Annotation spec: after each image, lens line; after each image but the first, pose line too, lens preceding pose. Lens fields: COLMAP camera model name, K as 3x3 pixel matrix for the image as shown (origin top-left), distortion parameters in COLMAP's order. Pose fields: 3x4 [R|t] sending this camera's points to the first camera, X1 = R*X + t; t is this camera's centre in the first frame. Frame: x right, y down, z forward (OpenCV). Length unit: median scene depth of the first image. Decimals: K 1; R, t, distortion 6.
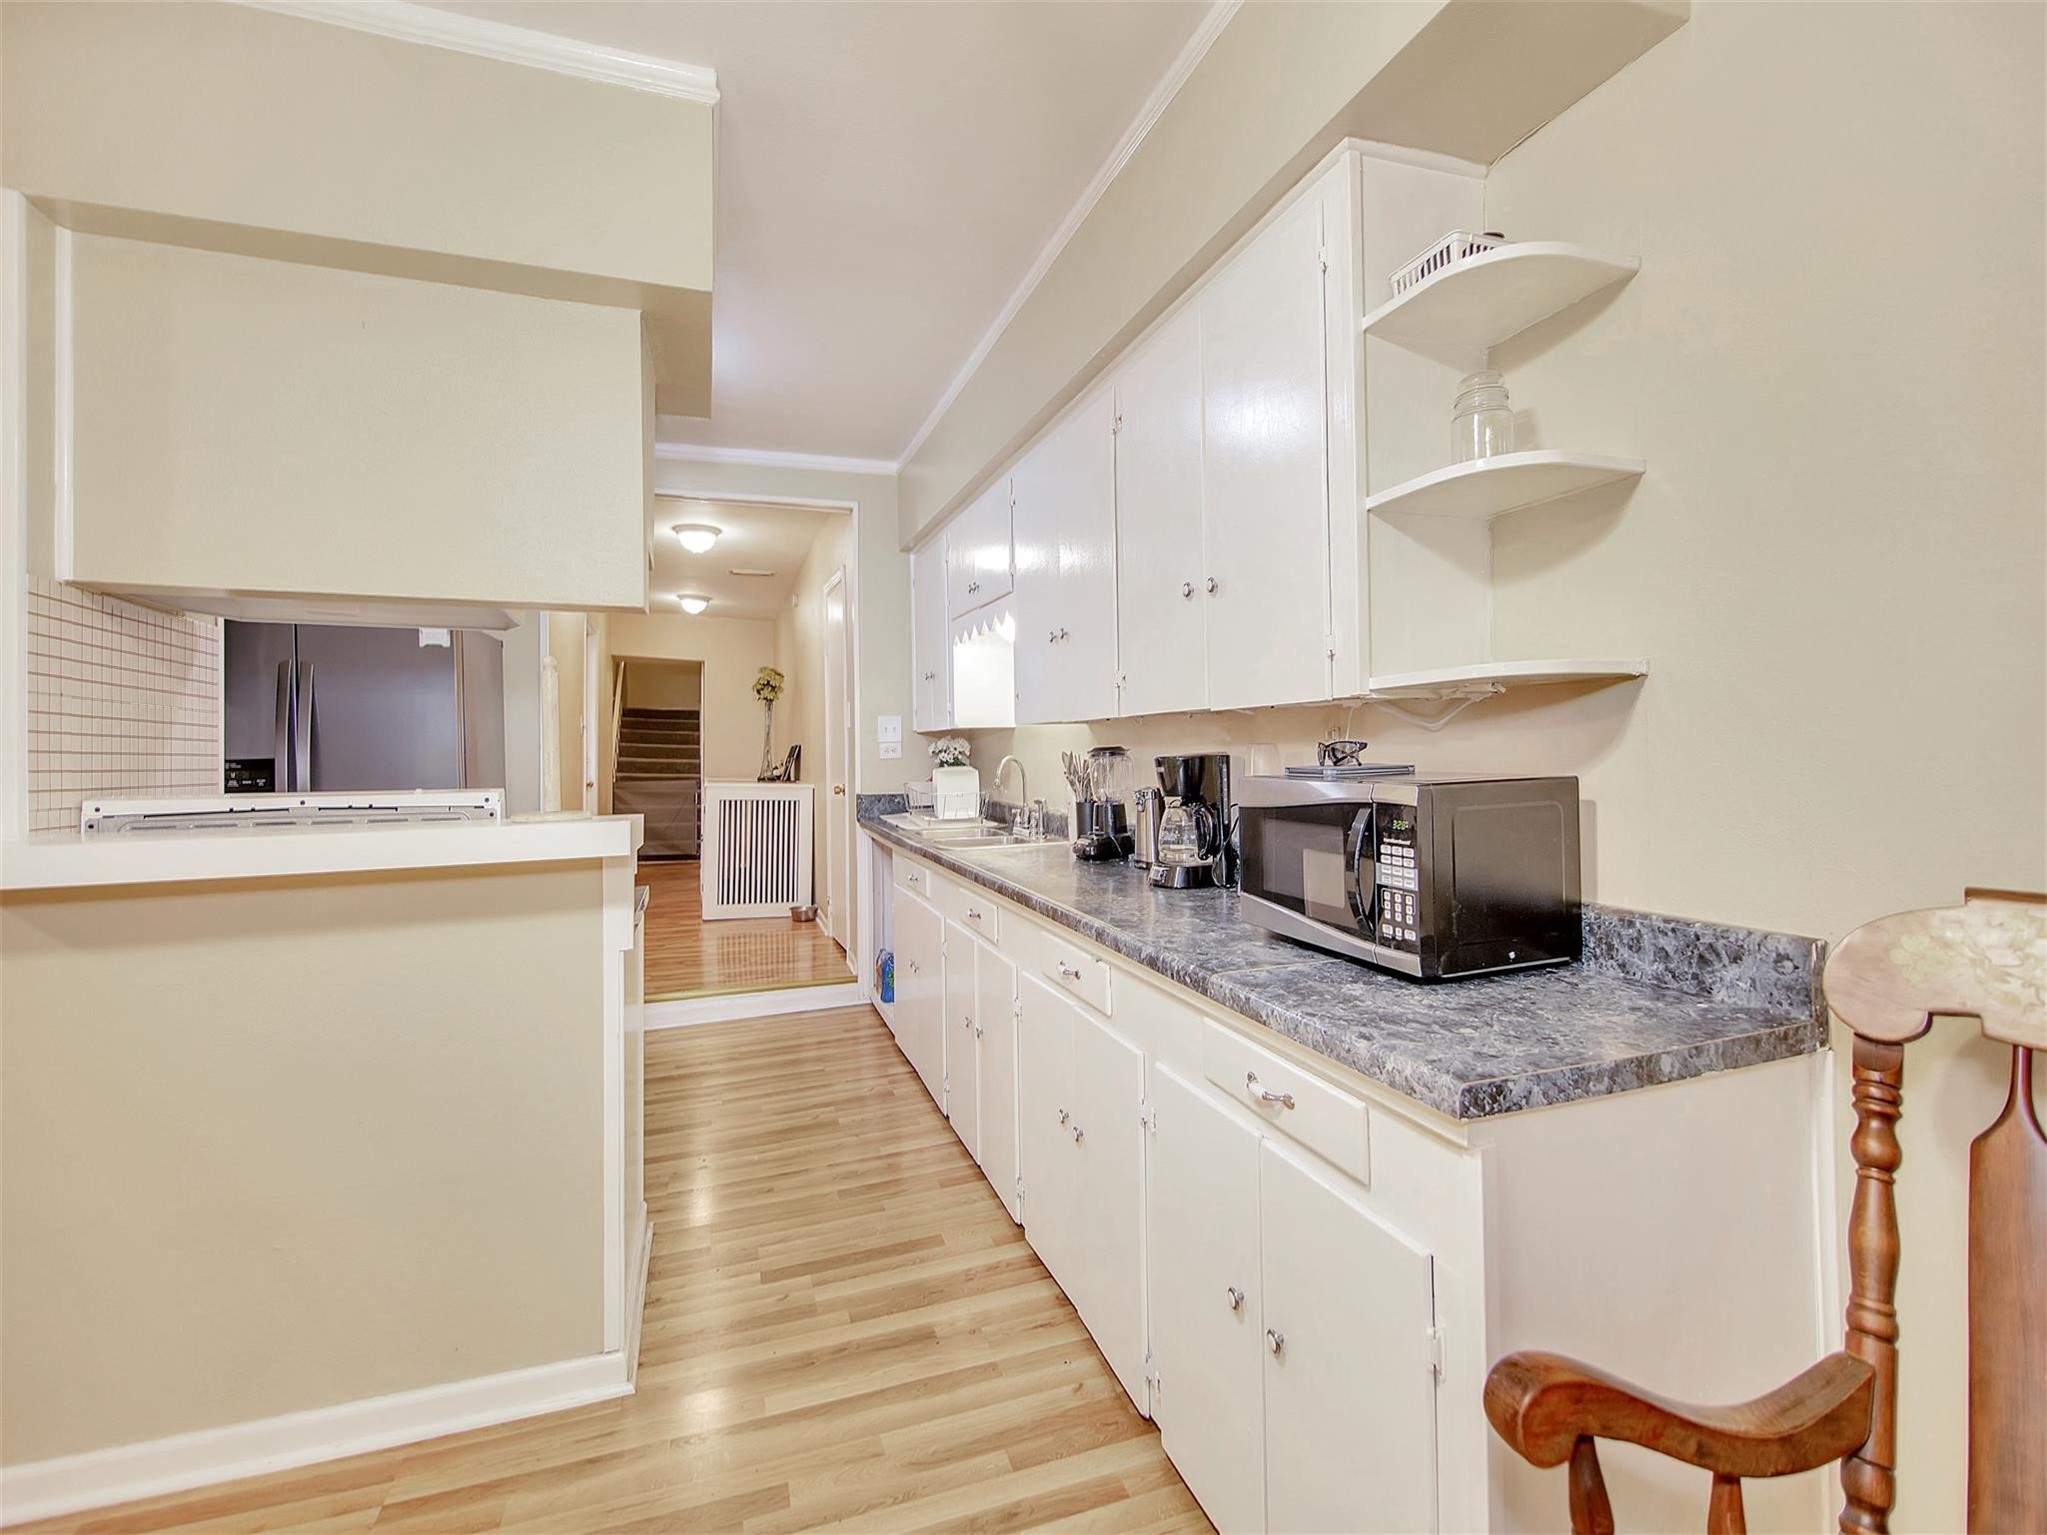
lens RADIAL K [[924.8, 0, 1019.1], [0, 924.8, 752.1], [0, 0, 1]] dist [0.024738, -0.011576]
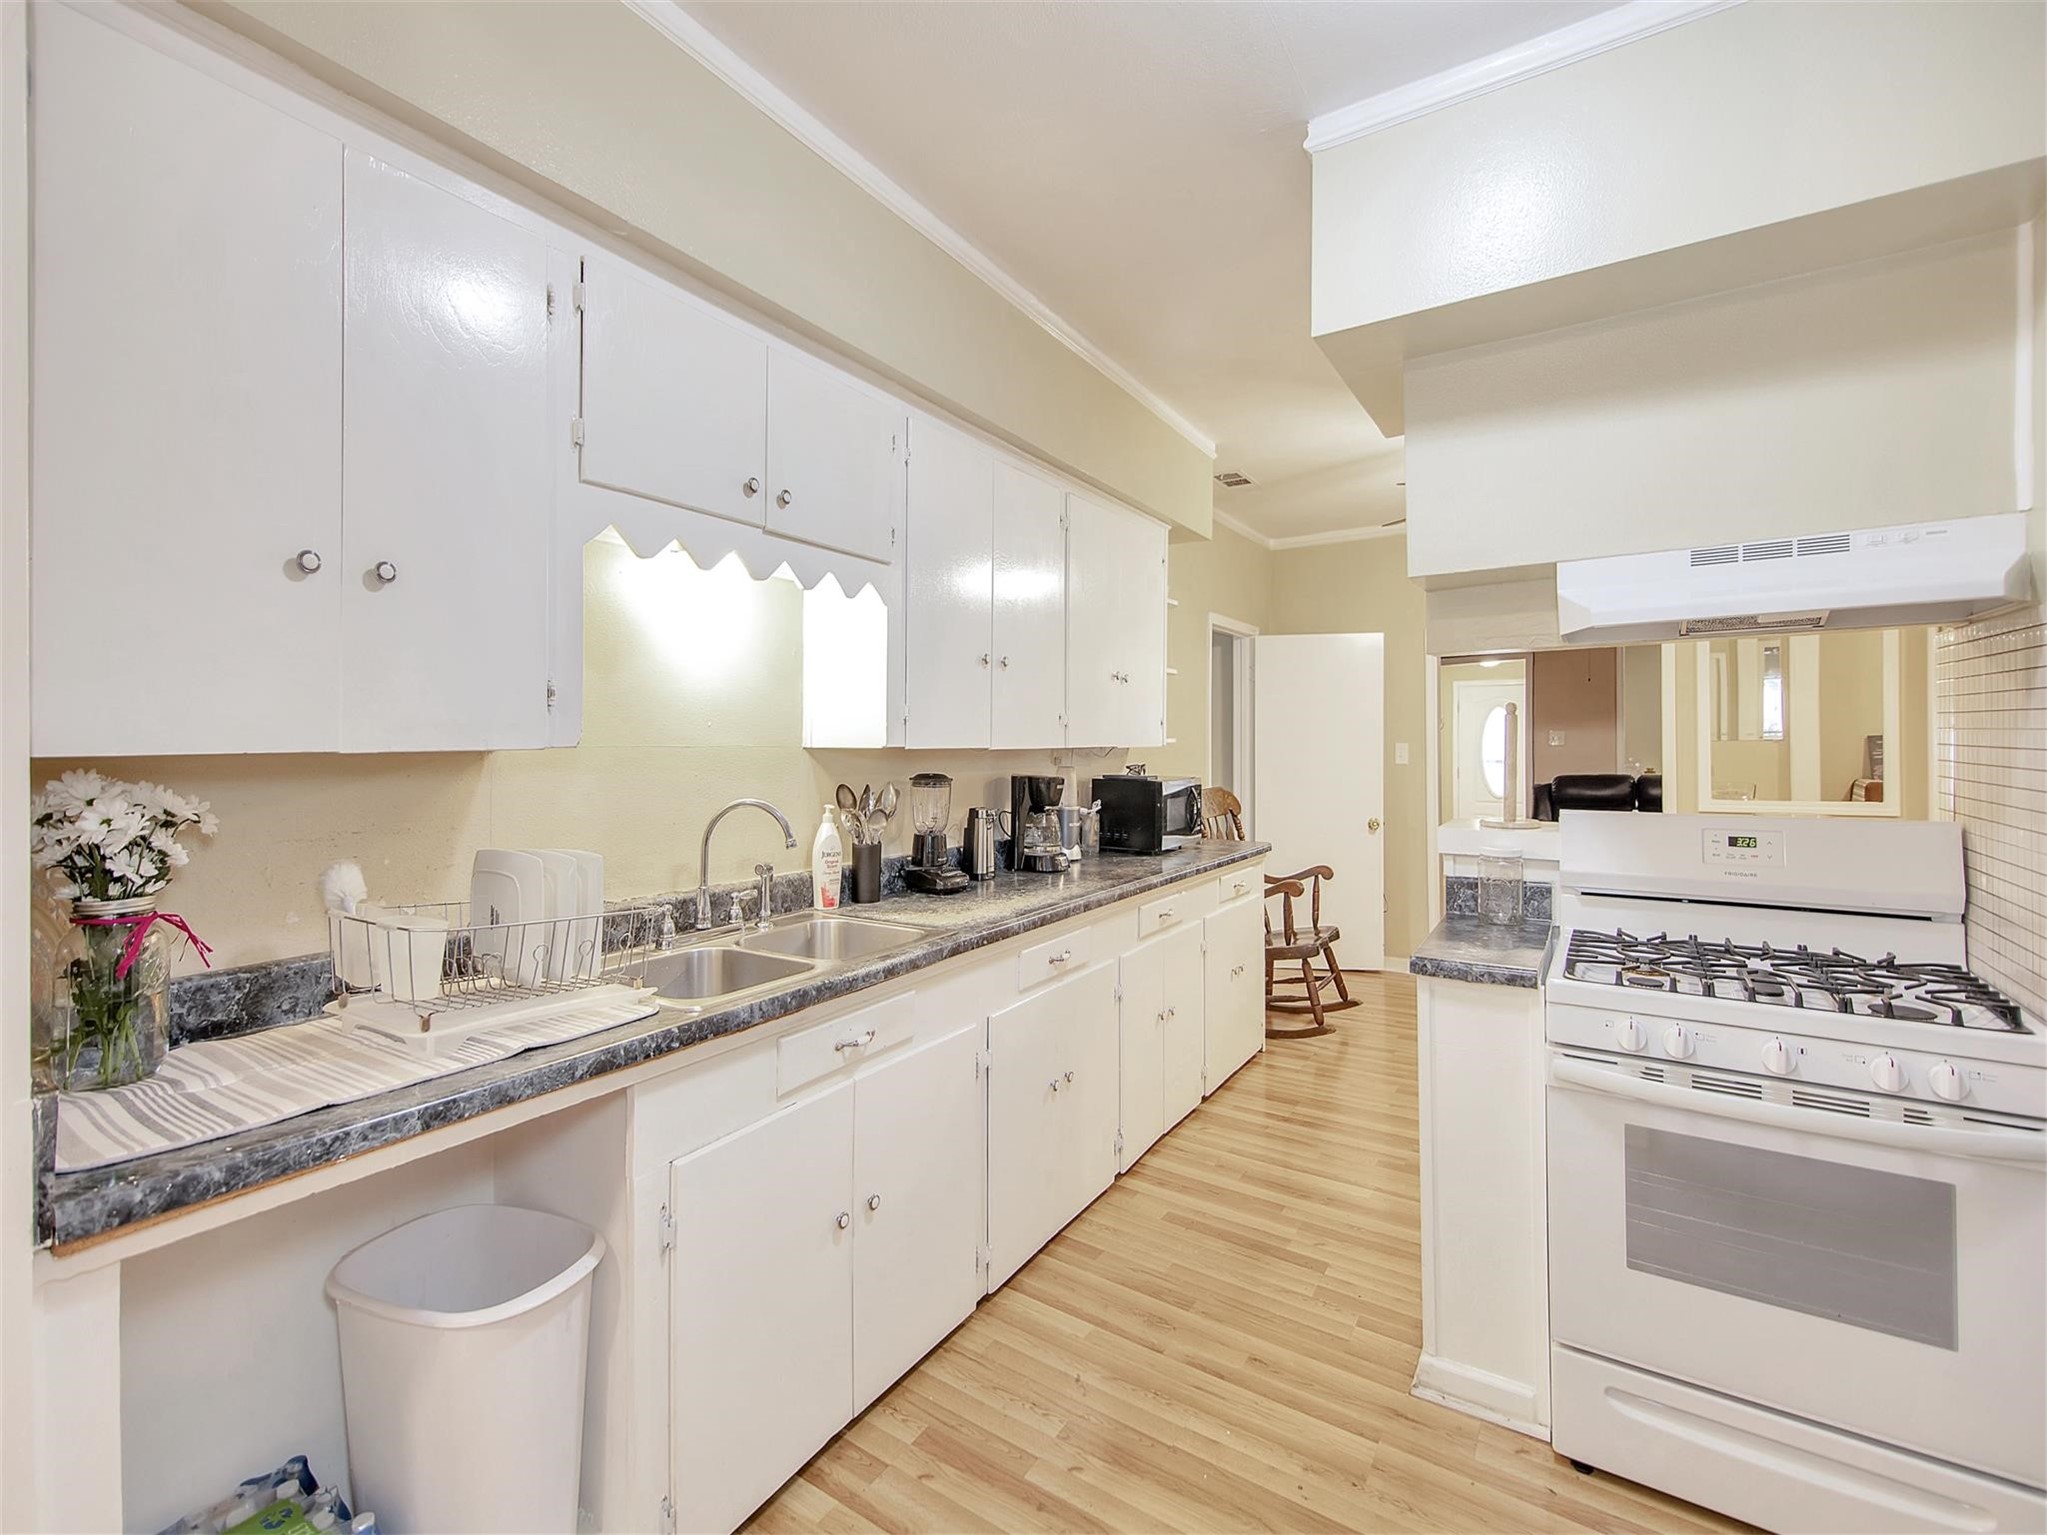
lens RADIAL K [[874.2, 0, 1024.5], [0, 874.2, 725.8], [0, 0, 1]] dist [0.020948, -0.013329]
pose [[-0.626179, 0.029237, 0.779131, -0.871704], [0.013159, 0.999551, -0.026933, -0.037594], [-0.779568, -0.006613, -0.626283, 1.920632]]
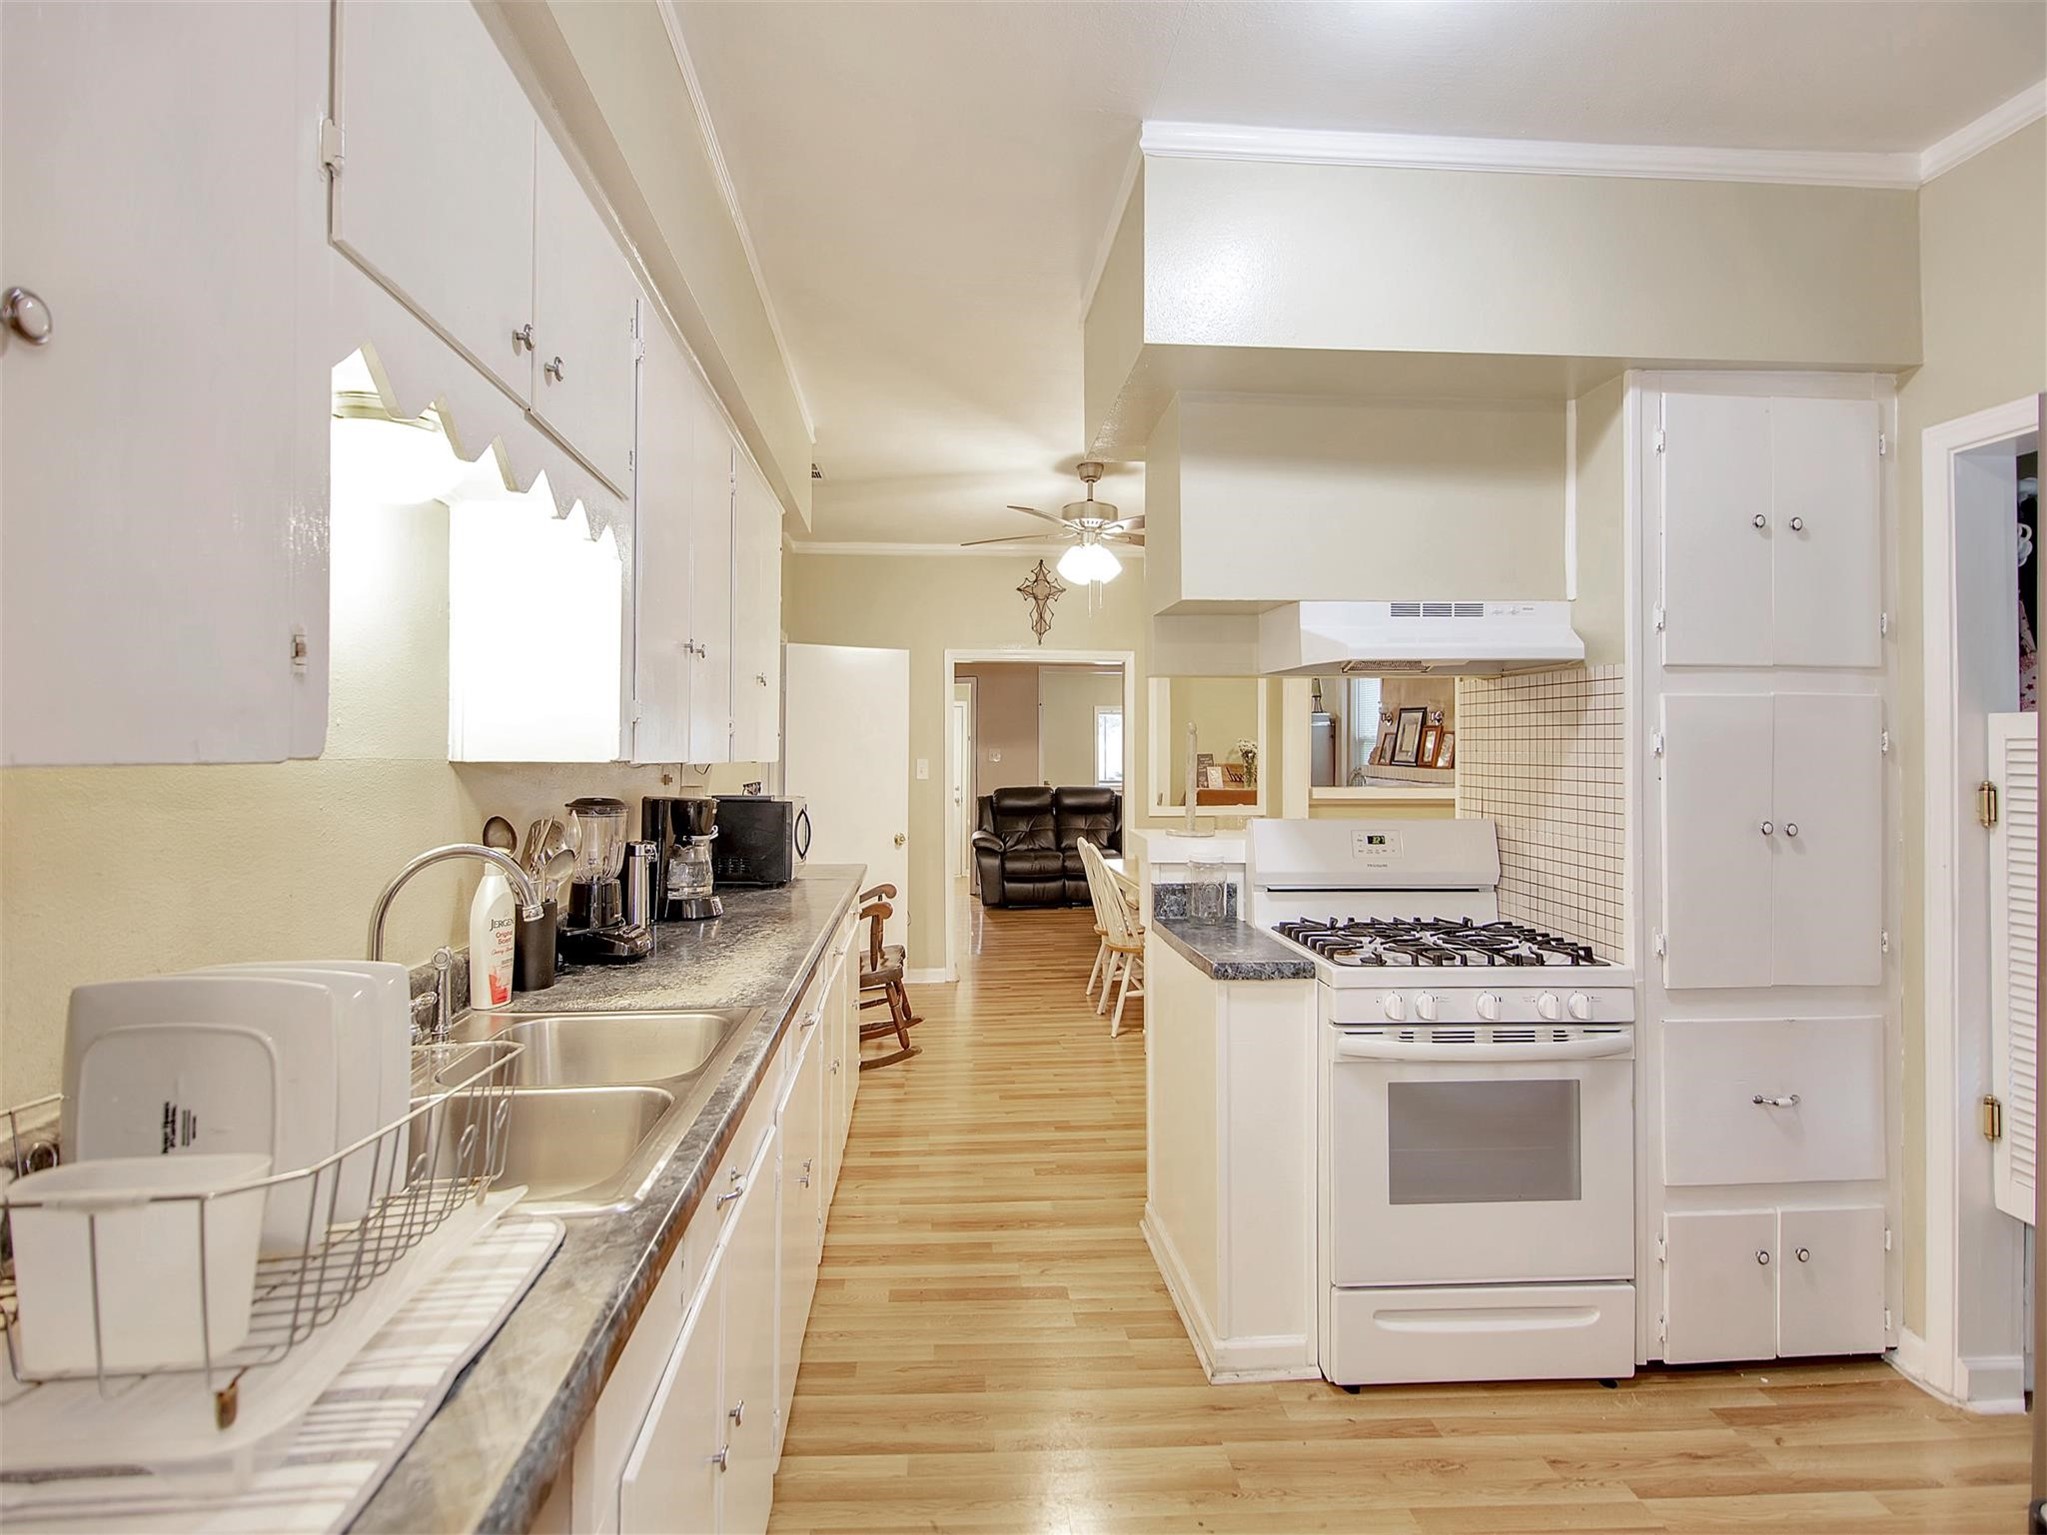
lens RADIAL K [[914.7, 0, 987.9], [0, 914.7, 746.7], [0, 0, 1]] dist [0.029953, -0.024095]
pose [[-0.964756, 0.011367, 0.262899, -0.474654], [0.008388, 0.999887, -0.012450, -0.042208], [-0.263011, -0.009806, -0.964743, 2.048199]]
